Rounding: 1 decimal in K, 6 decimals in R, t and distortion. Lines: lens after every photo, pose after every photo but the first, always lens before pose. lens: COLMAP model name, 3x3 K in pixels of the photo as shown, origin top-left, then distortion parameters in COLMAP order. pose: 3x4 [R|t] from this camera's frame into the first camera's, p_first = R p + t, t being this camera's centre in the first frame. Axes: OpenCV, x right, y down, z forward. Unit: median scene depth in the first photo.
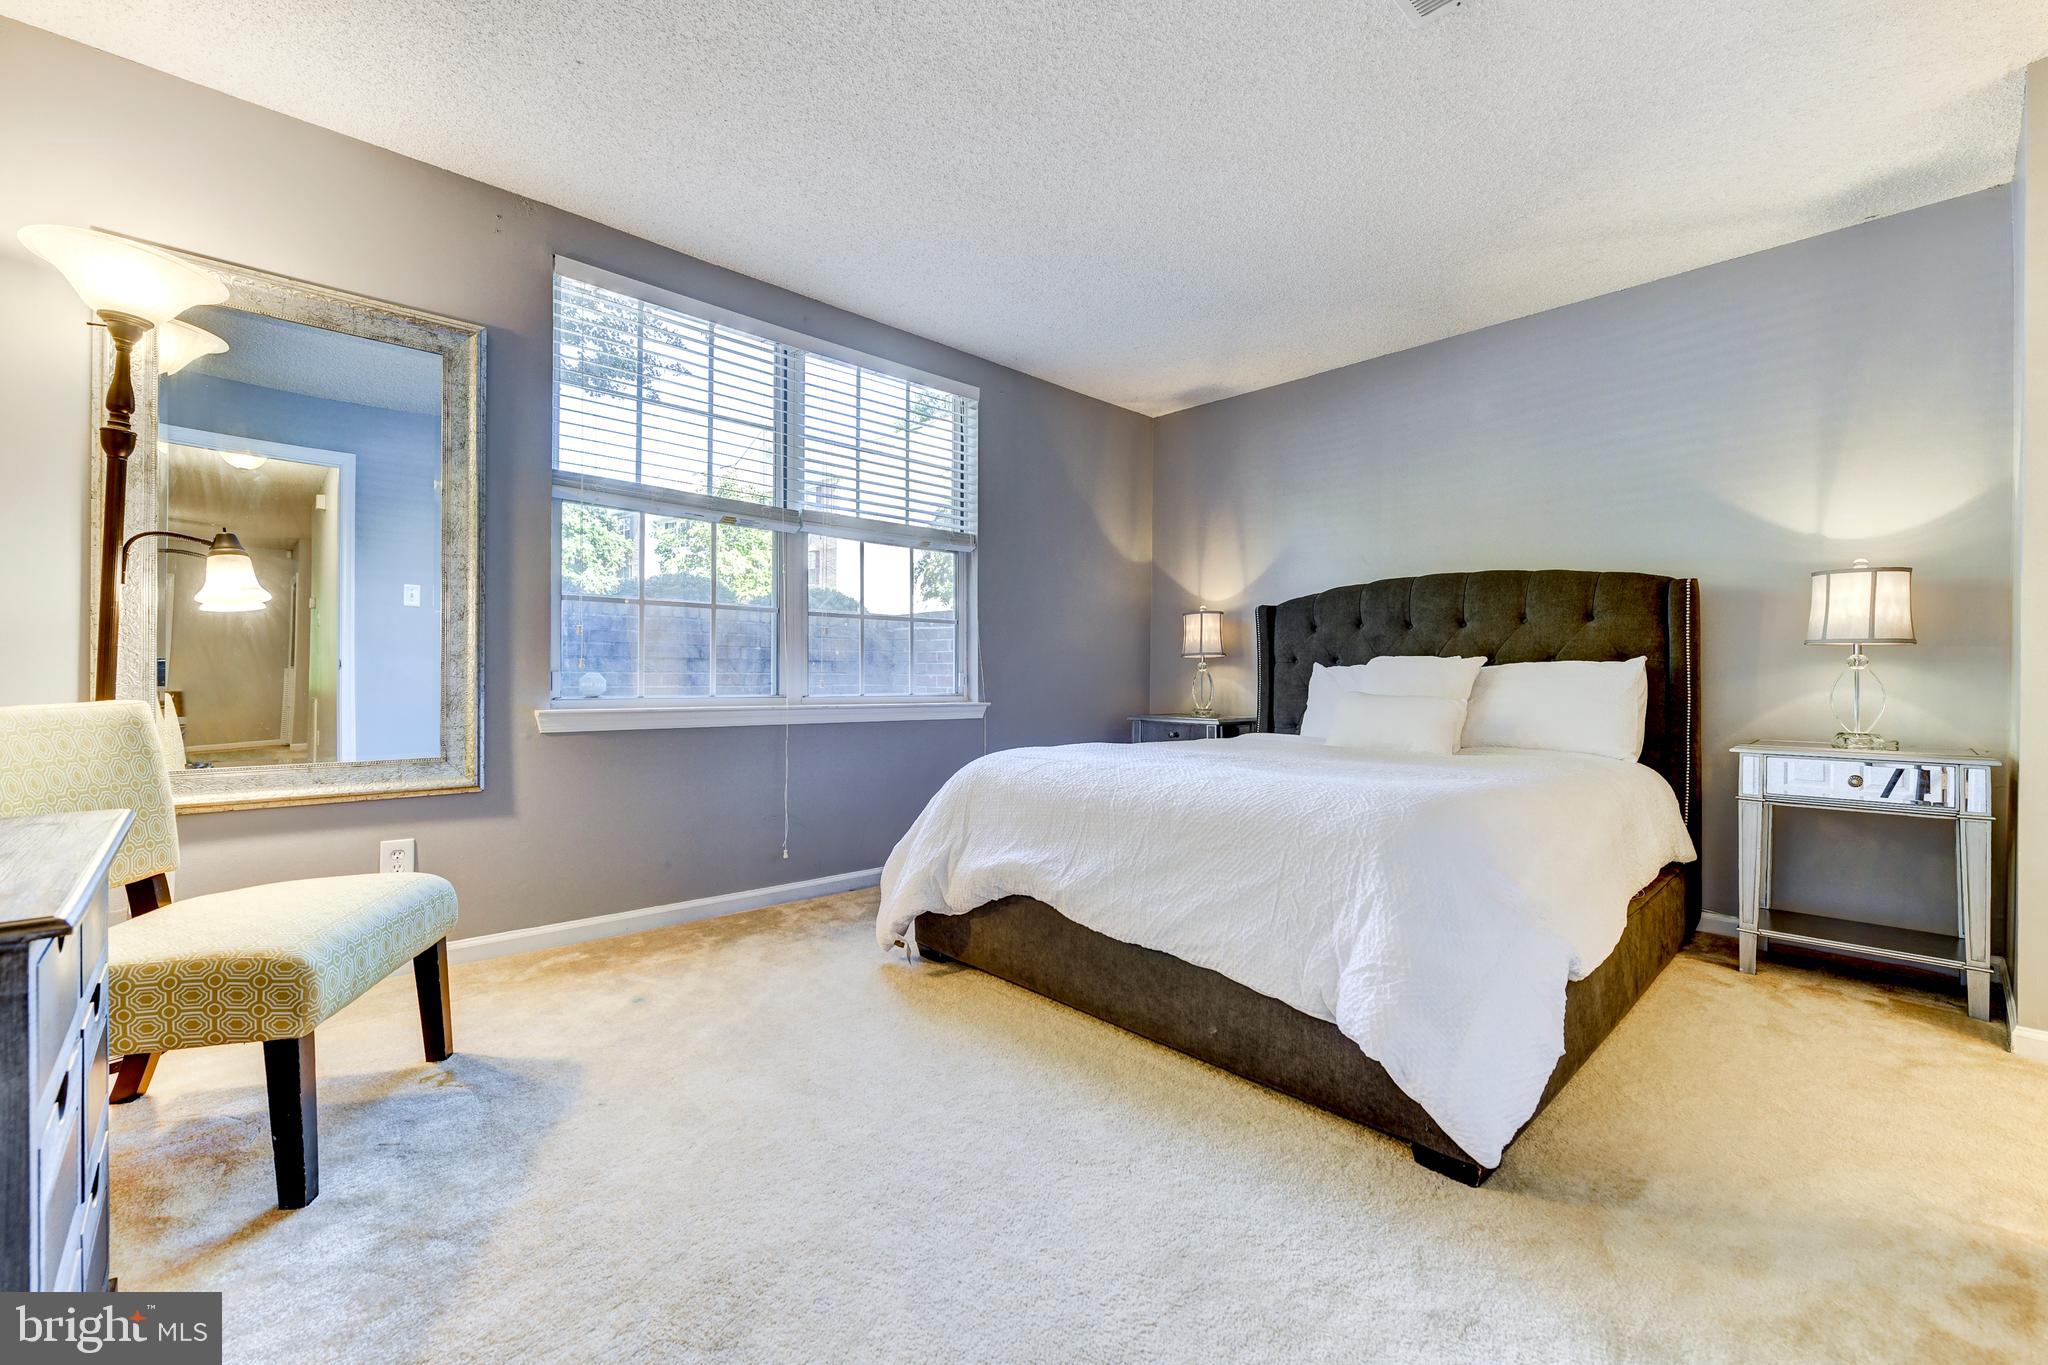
lens RADIAL K [[849.4, 0, 1024.0], [0, 849.4, 682.5], [0, 0, 1]] dist [-0.000060, -0.000040]
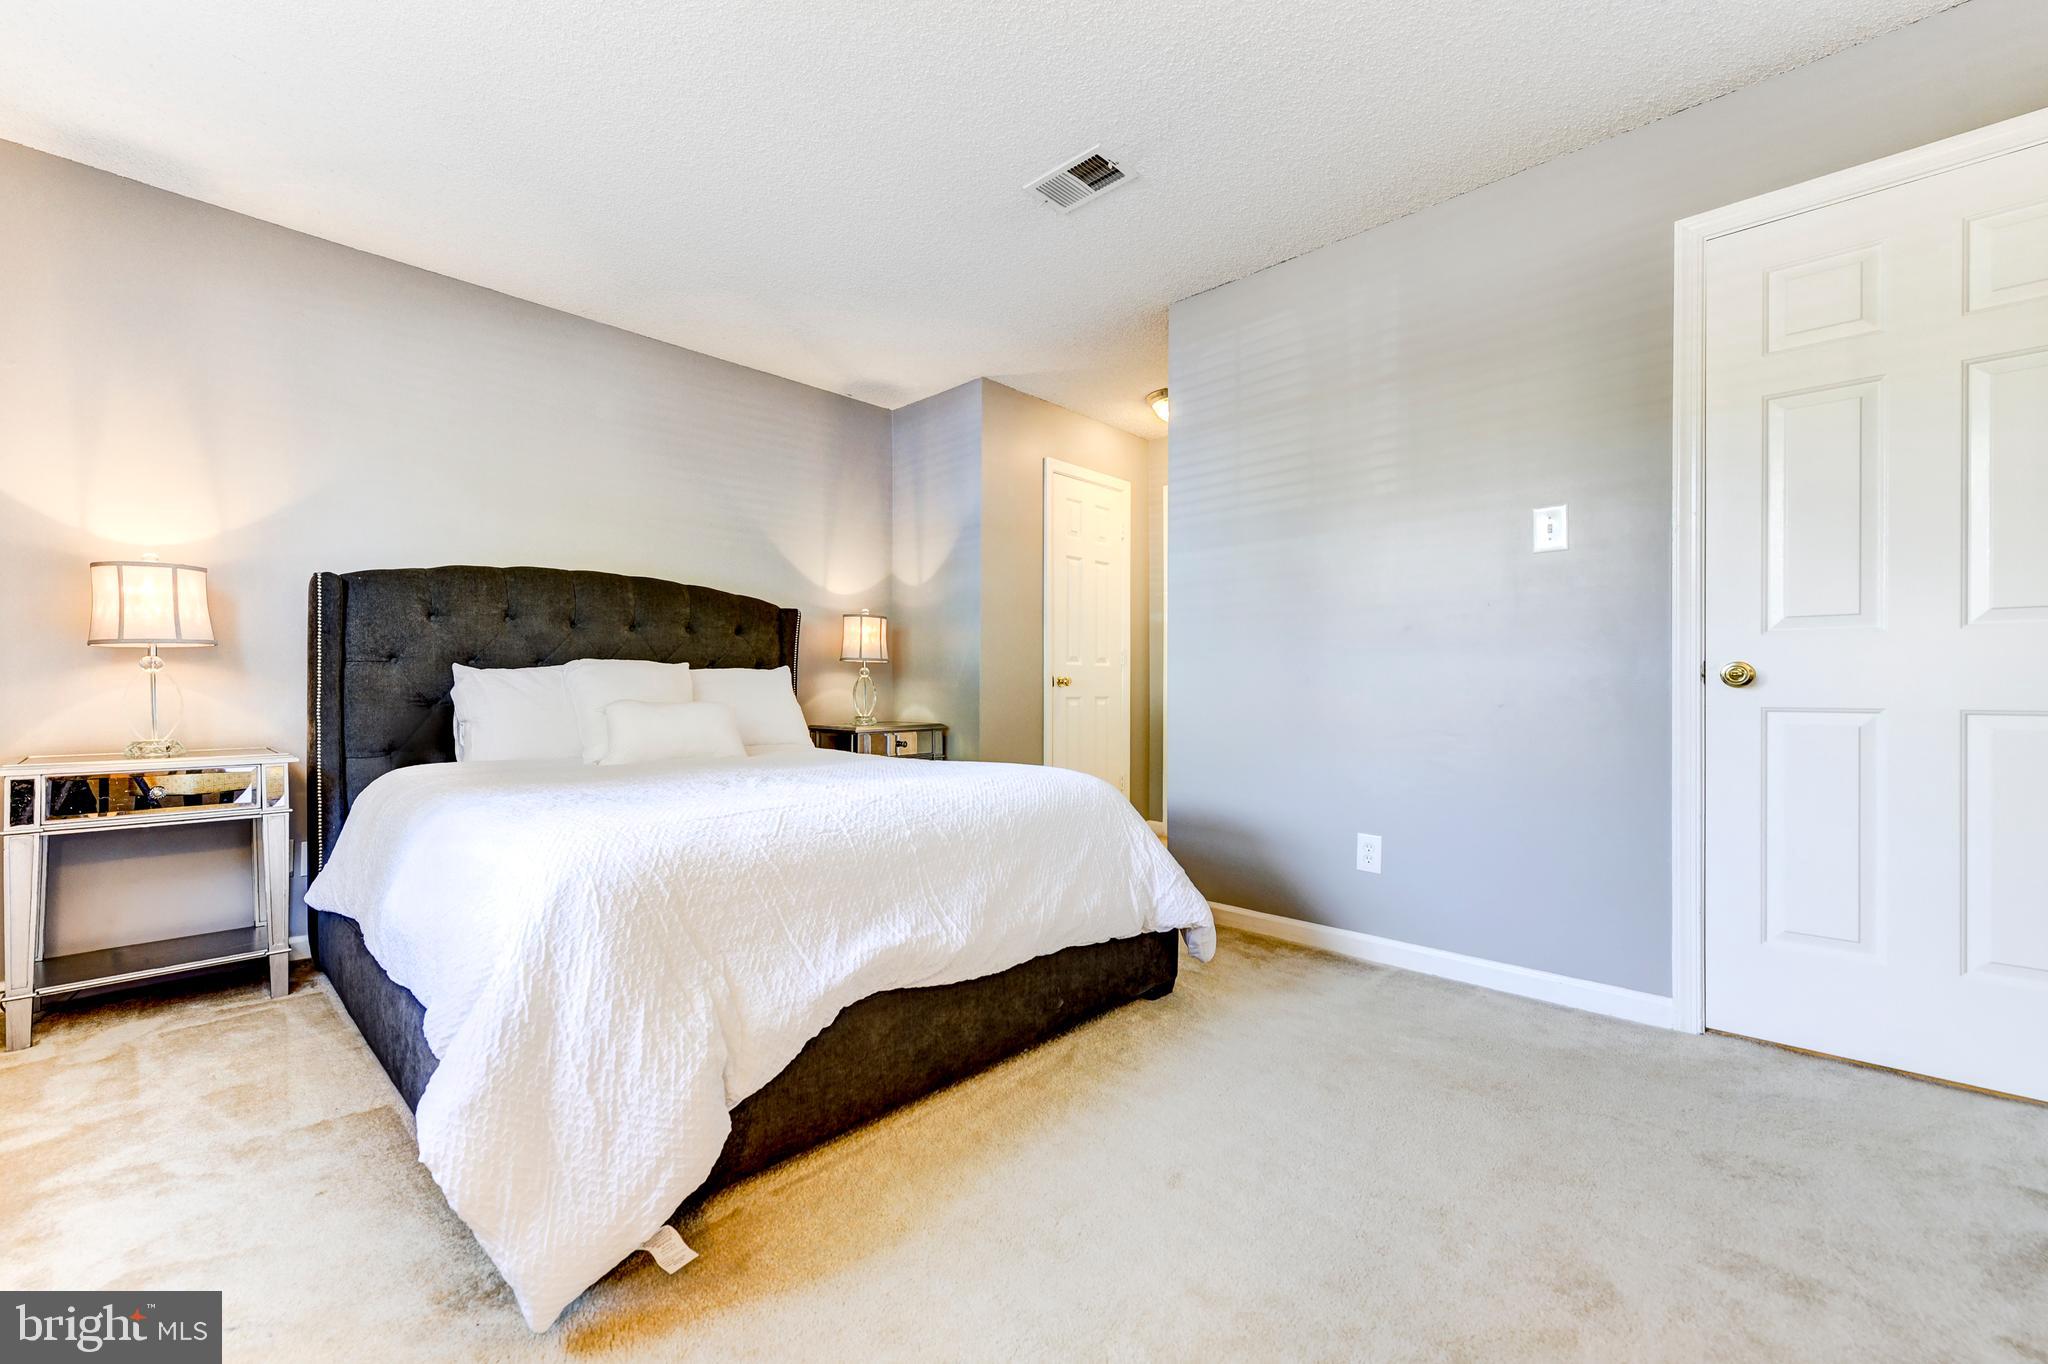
lens RADIAL K [[829.5, 0, 1024.0], [0, 829.5, 682.0], [0, 0, 1]] dist [0.099267, -0.000002]
pose [[-0.047640, -0.009741, 0.998817, -0.463284], [0.010713, 0.999890, 0.010263, -0.011859], [-0.998807, 0.011189, -0.047530, 0.585462]]
